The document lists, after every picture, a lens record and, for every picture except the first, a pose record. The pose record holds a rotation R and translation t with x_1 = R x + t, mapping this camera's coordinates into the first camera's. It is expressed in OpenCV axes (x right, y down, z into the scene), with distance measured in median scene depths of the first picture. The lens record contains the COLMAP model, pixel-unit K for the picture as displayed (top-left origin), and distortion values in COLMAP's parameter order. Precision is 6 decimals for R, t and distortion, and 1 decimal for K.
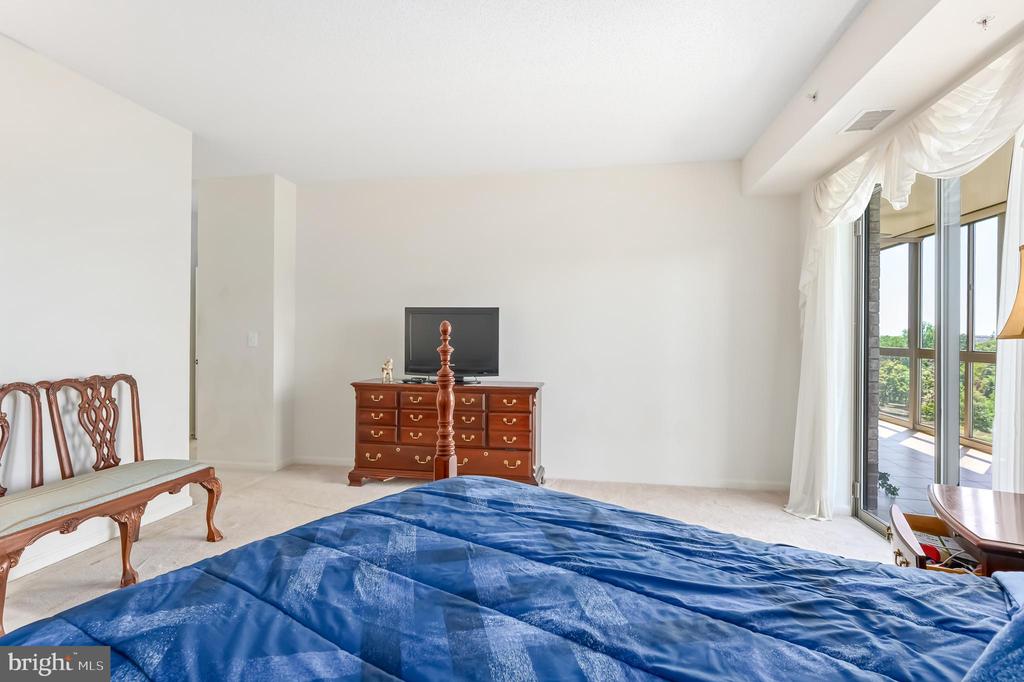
lens RADIAL K [[488.4, 0, 508.3], [0, 488.4, 333.4], [0, 0, 1]] dist [0.001375, 0.000119]
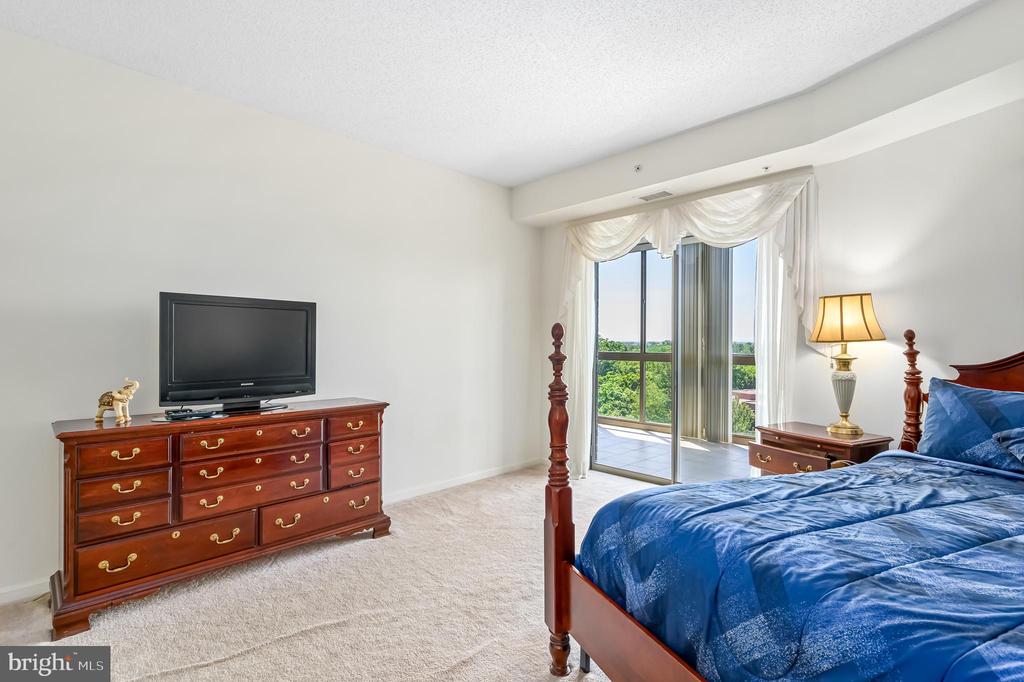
lens RADIAL K [[487.9, 0, 516.6], [0, 487.9, 343.0], [0, 0, 1]] dist [0.004327, 0.000146]
pose [[0.564971, -0.004652, 0.825097, -0.491915], [-0.004196, 0.999955, 0.008511, 0.000880], [-0.825100, -0.008271, 0.564926, 0.341979]]
